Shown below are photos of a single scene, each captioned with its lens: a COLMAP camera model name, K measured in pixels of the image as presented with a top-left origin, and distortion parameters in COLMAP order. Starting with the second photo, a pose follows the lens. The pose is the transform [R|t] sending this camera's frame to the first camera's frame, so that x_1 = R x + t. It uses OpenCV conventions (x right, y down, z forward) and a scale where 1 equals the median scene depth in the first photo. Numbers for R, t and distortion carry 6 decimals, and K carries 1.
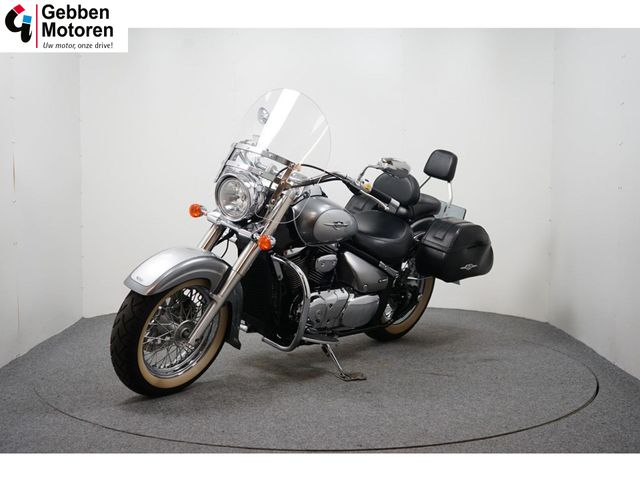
lens RADIAL K [[844.8, 0, 320.2], [0, 844.8, 239.6], [0, 0, 1]] dist [-0.046985, 0.000000]
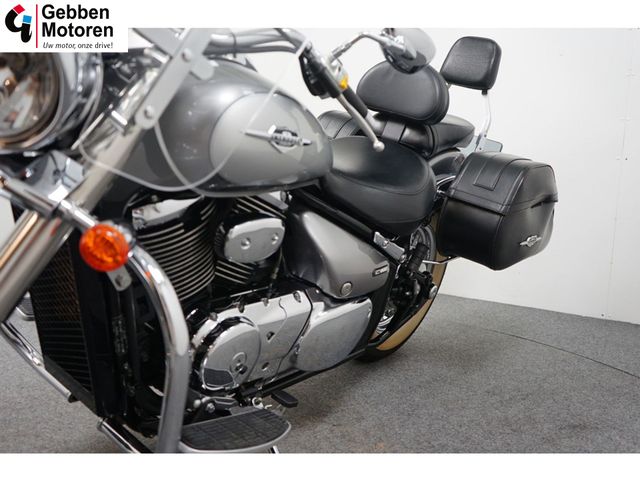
lens RADIAL K [[596.4, 0, 320.7], [0, 596.4, 240.1], [0, 0, 1]] dist [-0.017284, 0.000000]
pose [[0.998605, 0.005144, 0.052550, 0.021281], [-0.008498, 0.997927, 0.063795, 0.008920], [-0.052113, -0.064153, 0.996578, 0.669242]]
